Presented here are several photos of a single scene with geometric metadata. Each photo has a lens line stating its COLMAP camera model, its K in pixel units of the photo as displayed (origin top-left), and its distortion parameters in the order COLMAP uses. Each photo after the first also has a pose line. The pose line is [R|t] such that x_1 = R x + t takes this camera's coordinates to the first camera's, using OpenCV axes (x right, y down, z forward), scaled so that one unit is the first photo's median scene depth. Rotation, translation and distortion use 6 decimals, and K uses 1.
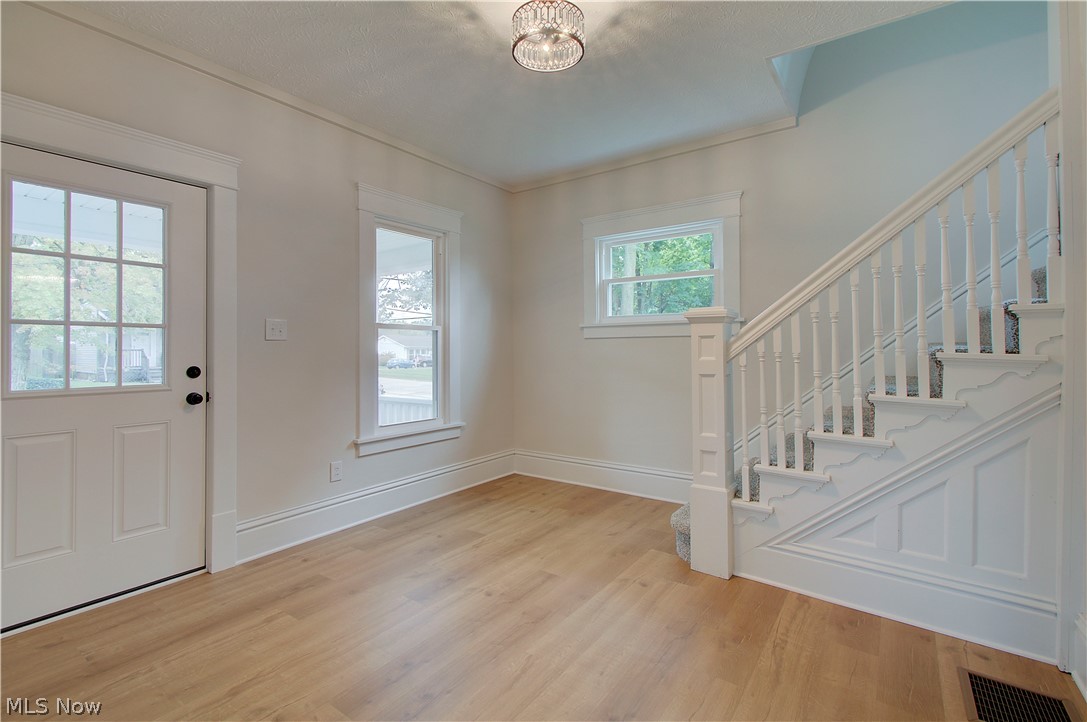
lens RADIAL K [[491.6, 0, 542.5], [0, 491.6, 352.7], [0, 0, 1]] dist [0.000860, 0.000367]
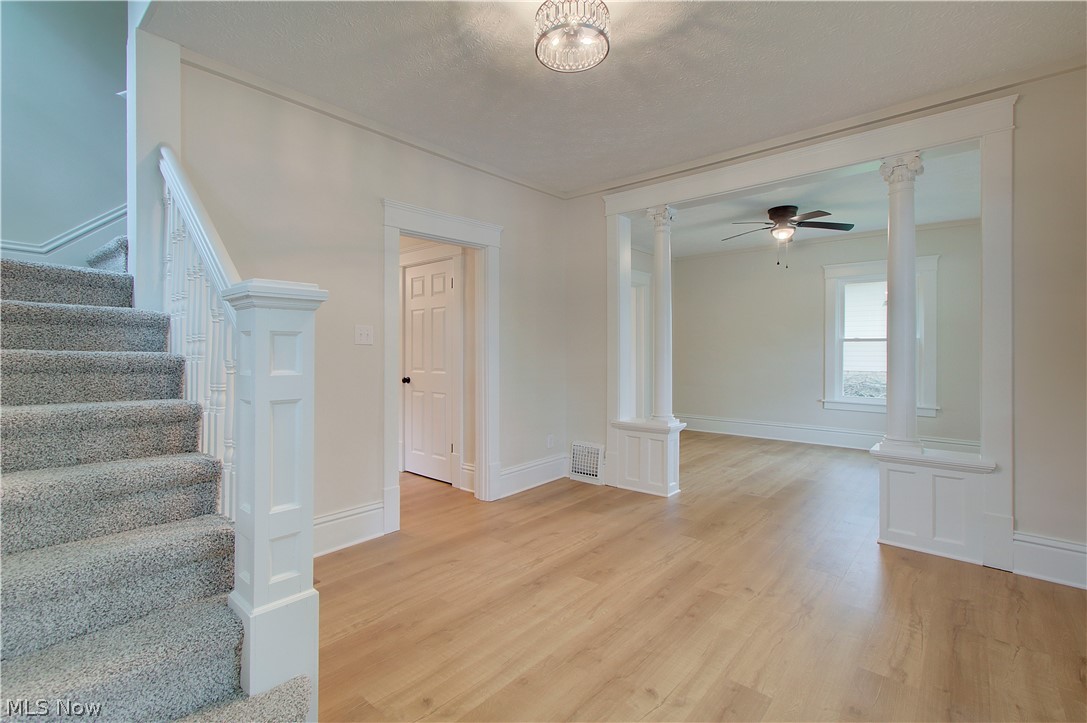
lens RADIAL K [[491.6, 0, 542.5], [0, 491.6, 353.2], [0, 0, 1]] dist [0.000860, 0.000367]
pose [[-0.995146, 0.000347, 0.098409, -0.024504], [0.001316, 0.999951, 0.009786, -0.020284], [-0.098400, 0.009868, -0.995098, 1.974317]]
